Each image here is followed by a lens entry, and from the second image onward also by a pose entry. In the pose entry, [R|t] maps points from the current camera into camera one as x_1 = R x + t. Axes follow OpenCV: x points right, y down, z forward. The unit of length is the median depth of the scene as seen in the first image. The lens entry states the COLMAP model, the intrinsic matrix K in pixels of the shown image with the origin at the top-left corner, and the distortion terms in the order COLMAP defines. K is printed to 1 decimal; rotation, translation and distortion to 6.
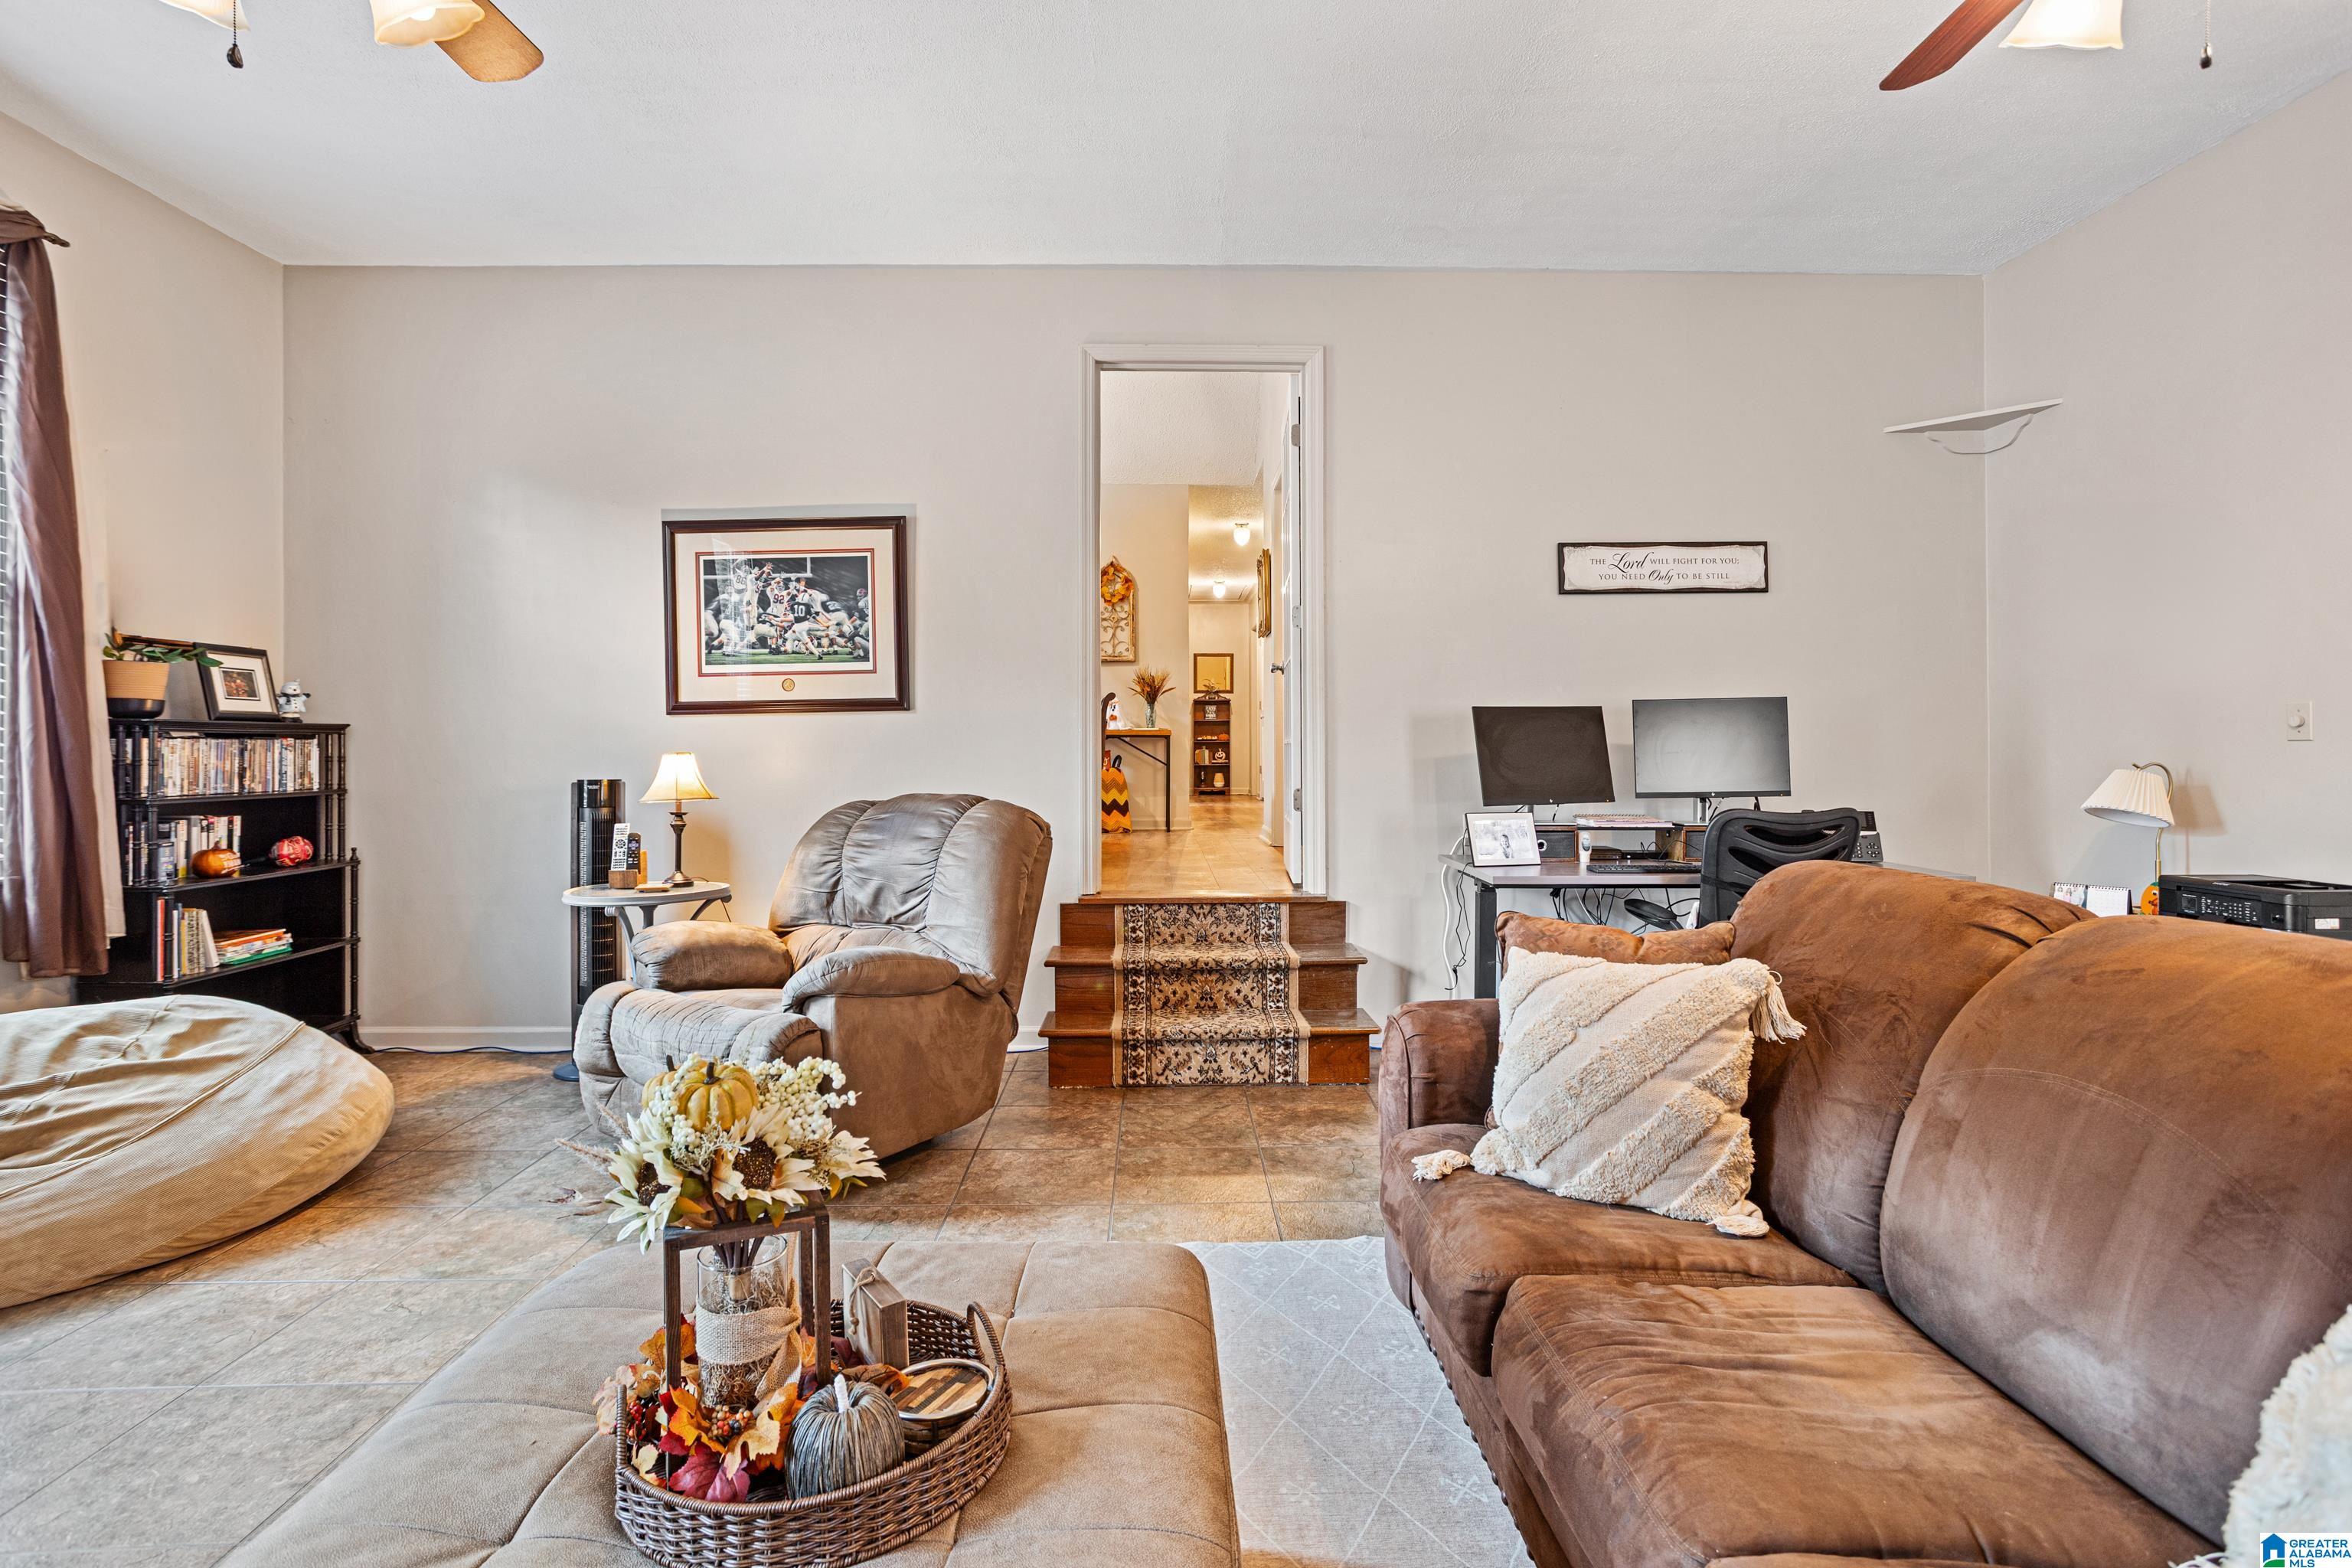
lens RADIAL K [[1160.4, 0, 1189.2], [0, 1160.4, 740.4], [0, 0, 1]] dist [-0.039093, 0.019074]
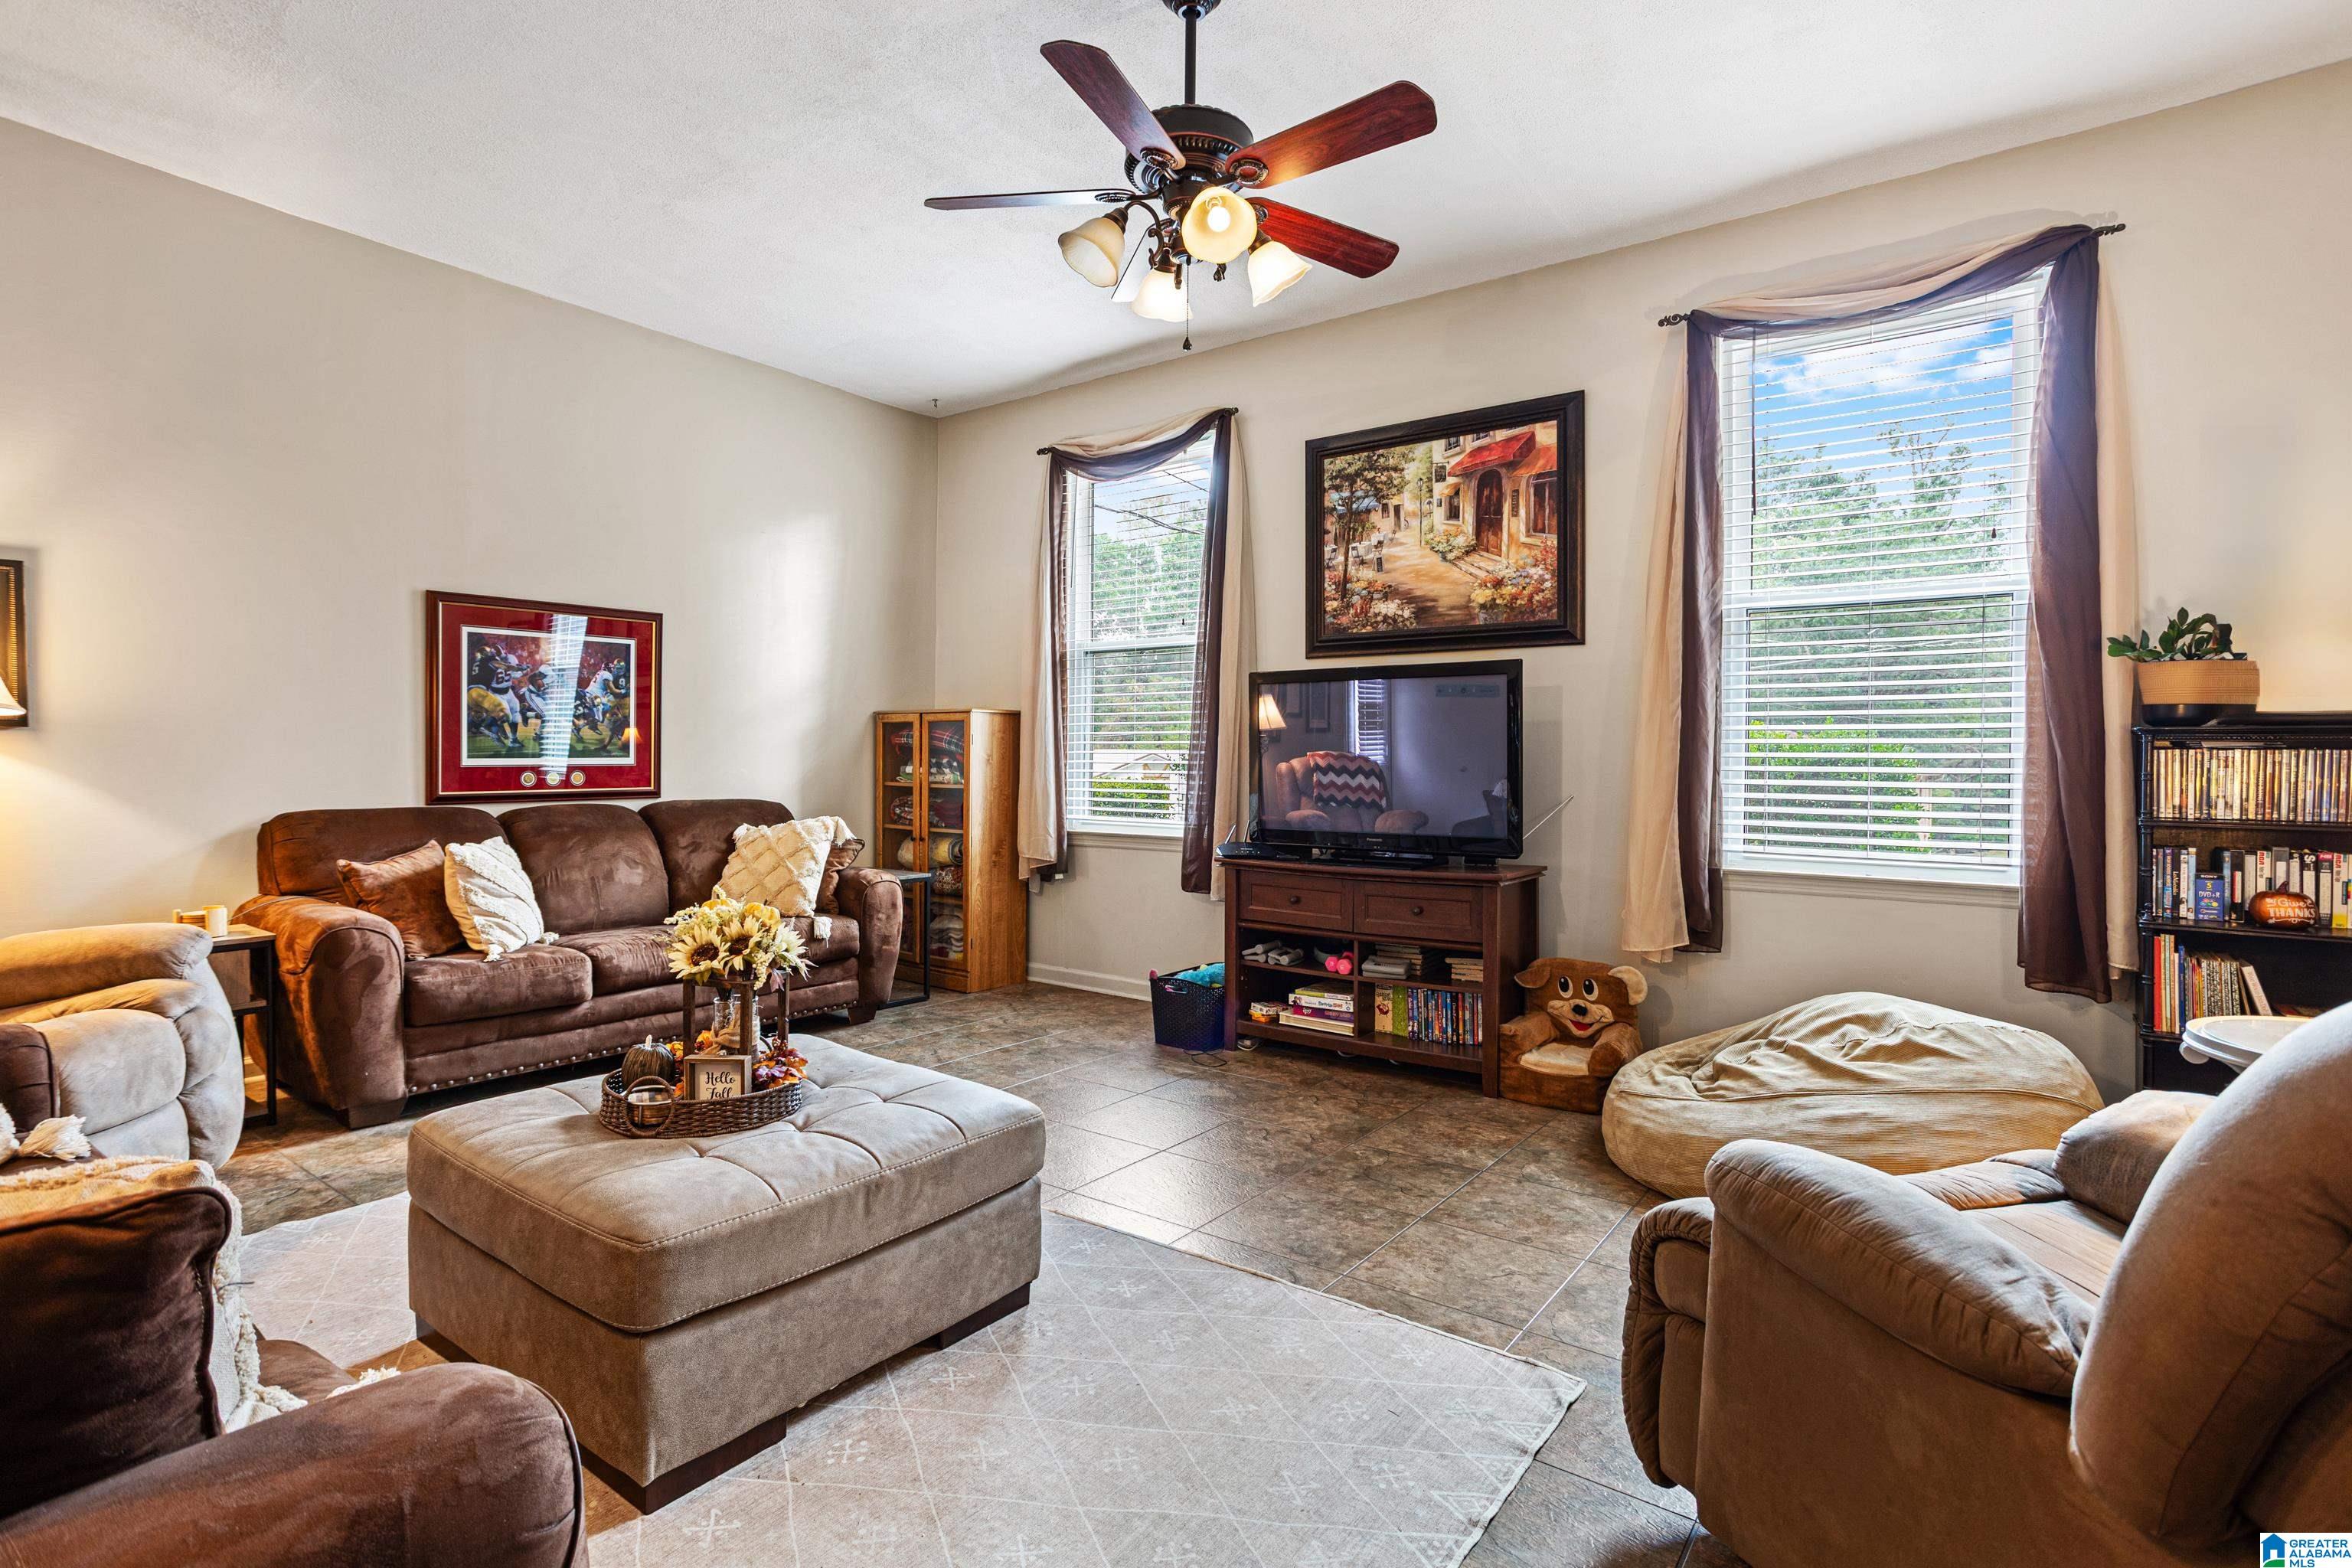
lens RADIAL K [[1160.4, 0, 1172.0], [0, 1160.4, 752.6], [0, 0, 1]] dist [-0.039093, 0.019074]
pose [[-0.625216, -0.006337, -0.780426, 0.194838], [-0.003036, 0.999979, -0.005688, 0.006503], [0.780446, -0.001187, -0.625223, 0.779957]]
